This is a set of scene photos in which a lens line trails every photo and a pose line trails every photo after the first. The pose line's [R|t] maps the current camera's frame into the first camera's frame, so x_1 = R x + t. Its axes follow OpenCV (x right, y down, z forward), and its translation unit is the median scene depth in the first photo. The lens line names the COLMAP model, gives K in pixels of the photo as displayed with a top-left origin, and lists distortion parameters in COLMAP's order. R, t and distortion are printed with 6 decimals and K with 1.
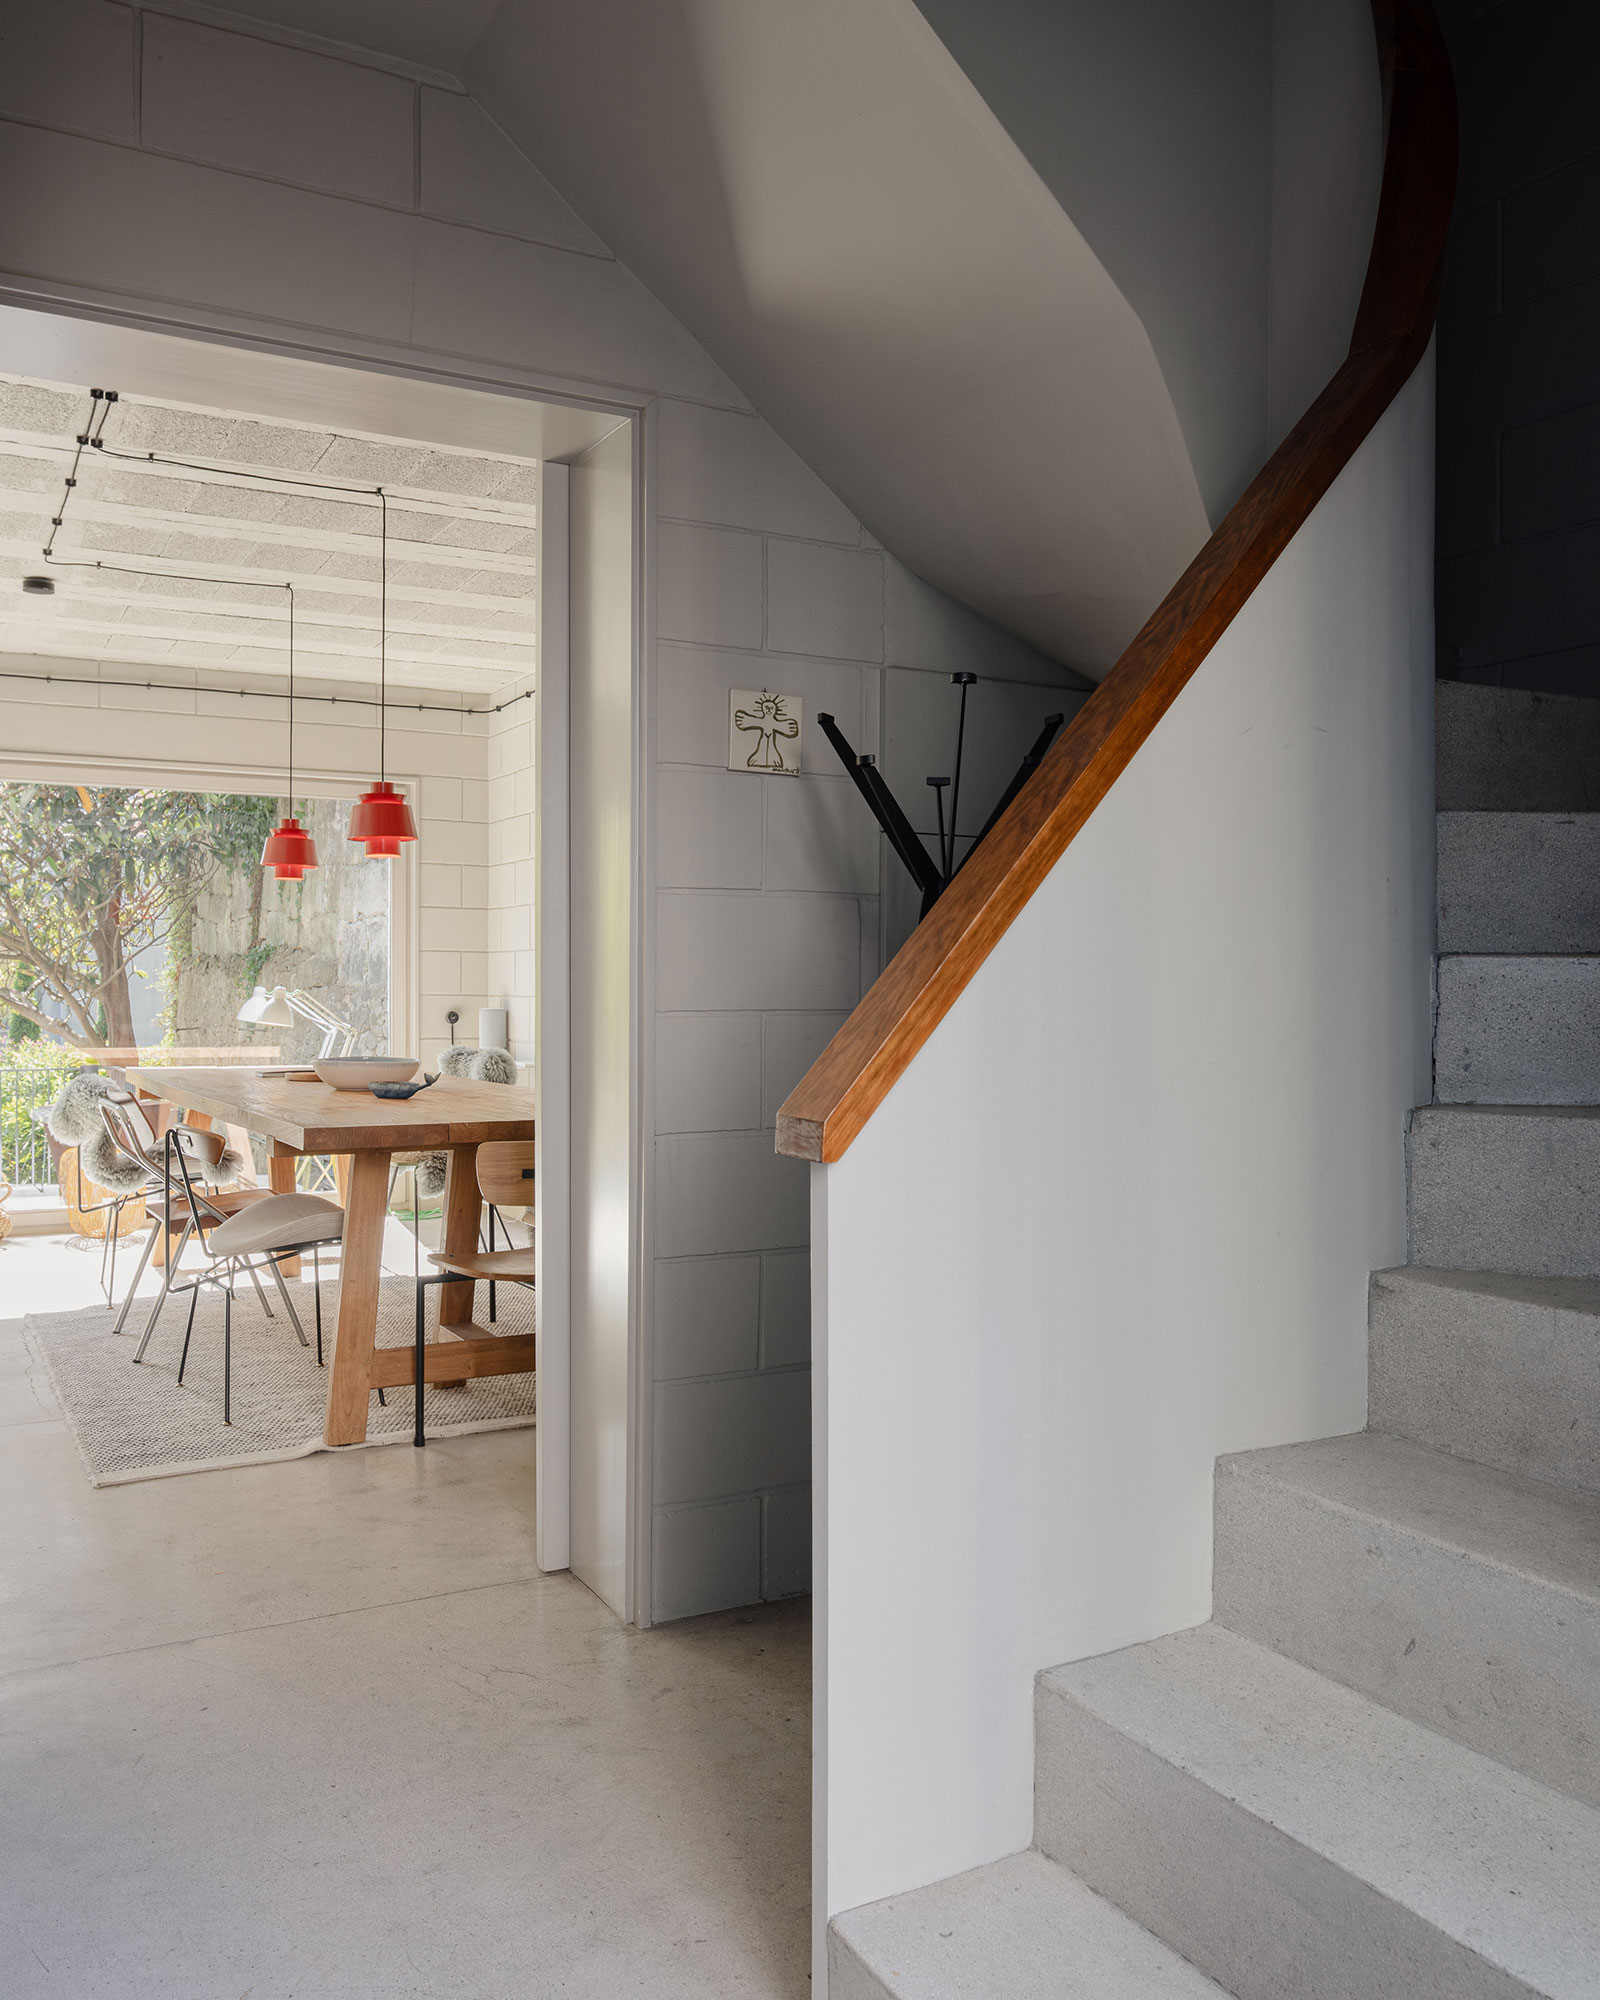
lens RADIAL K [[1627.3, 0, 800.0], [0, 1627.3, 1000.0], [0, 0, 1]] dist [-0.020975, -0.001038]
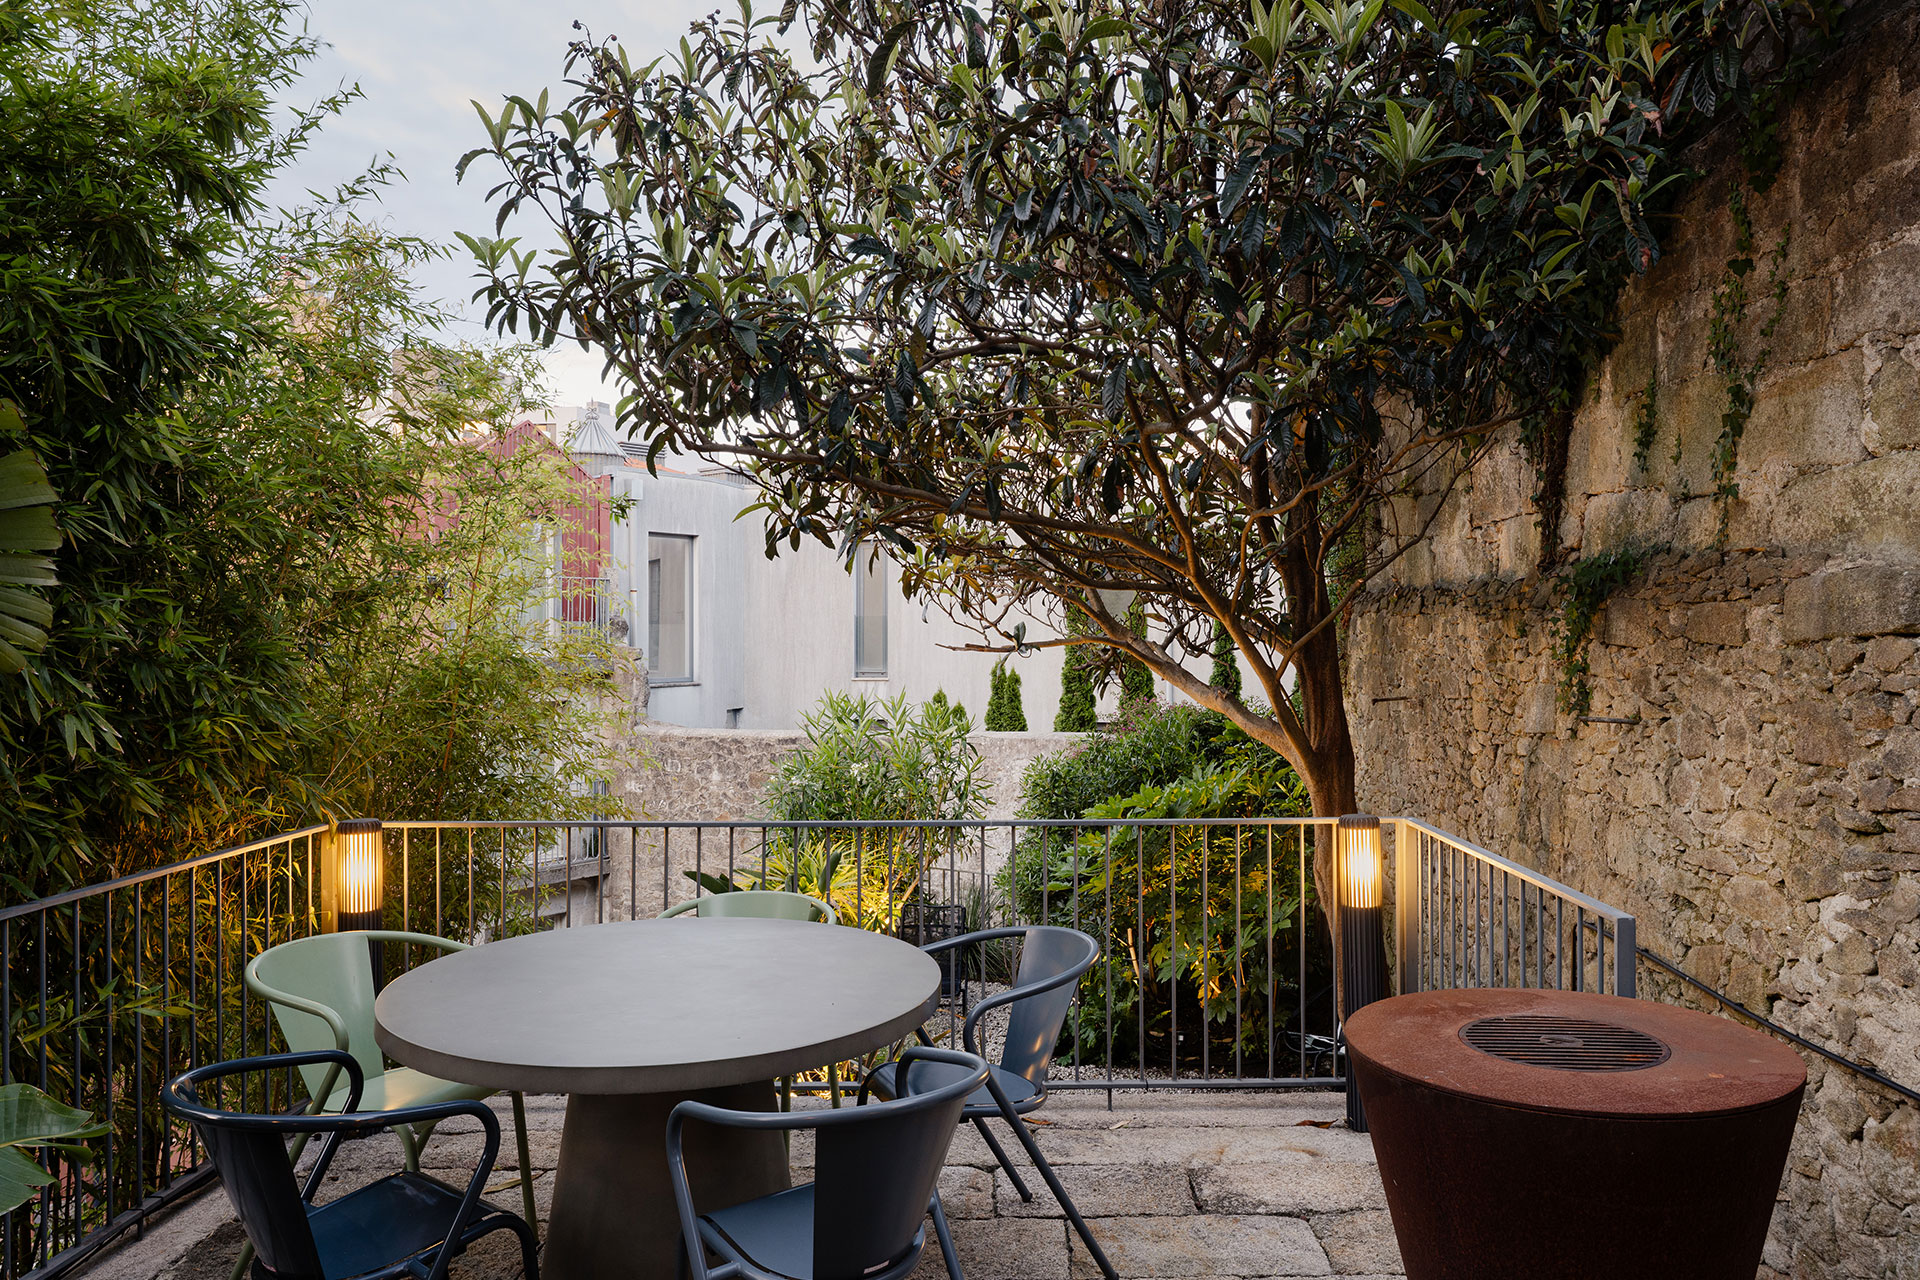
lens RADIAL K [[1299.6, 0, 960.0], [0, 1299.6, 640.0], [0, 0, 1]] dist [-0.000488, -0.000205]
pose [[0.844489, -0.005385, -0.535545, -0.330870], [0.003829, 0.999985, -0.004018, -0.006414], [0.535559, 0.001342, 0.844497, 0.627765]]
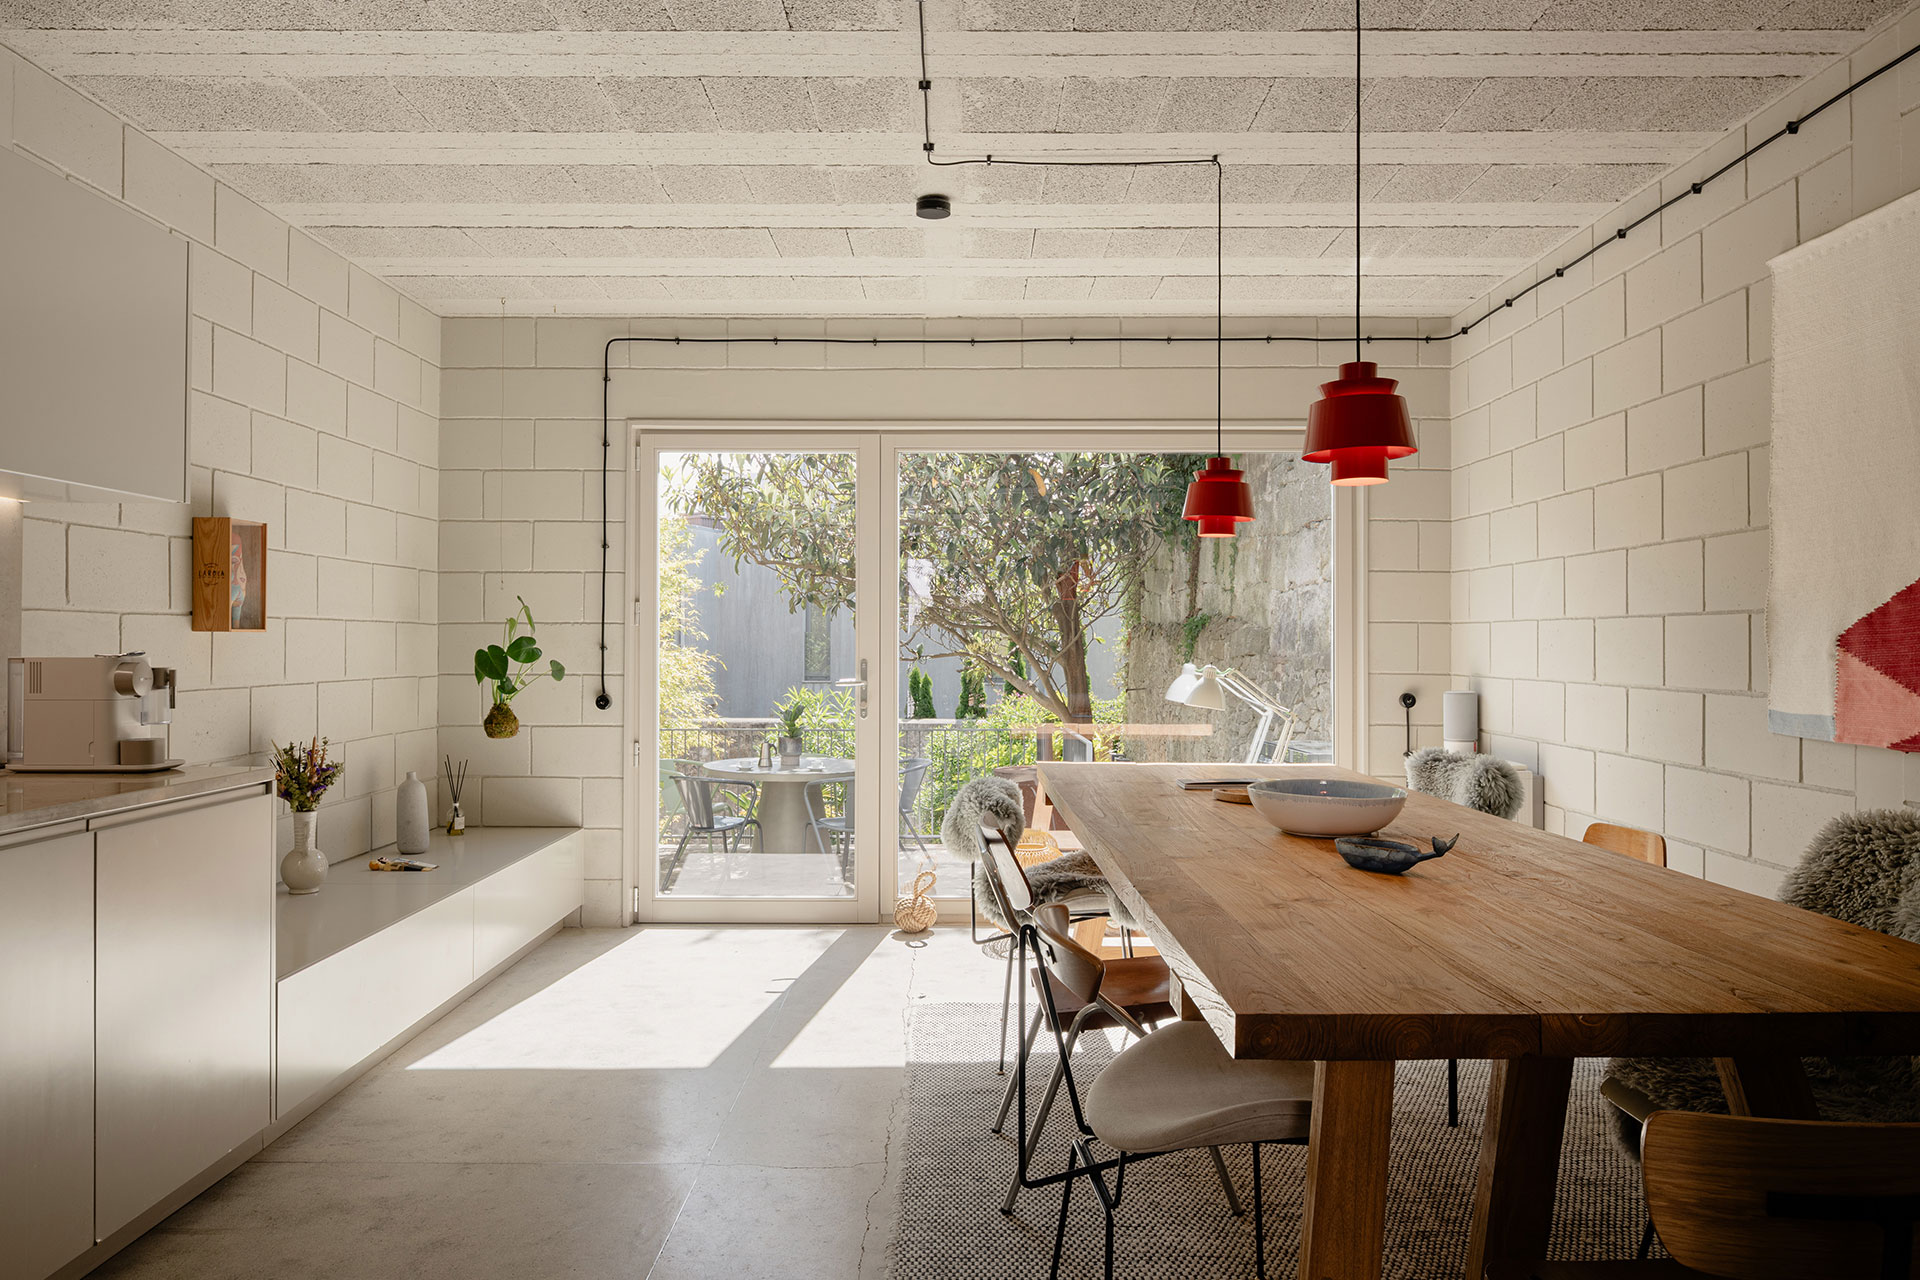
lens RADIAL K [[1317.4, 0, 960.0], [0, 1317.4, 640.0], [0, 0, 1]] dist [-0.009506, -0.003344]
pose [[0.875836, -0.003791, -0.482594, -0.057455], [-0.001614, 0.999941, -0.010786, -0.008602], [0.482606, 0.010226, 0.875778, 0.188199]]
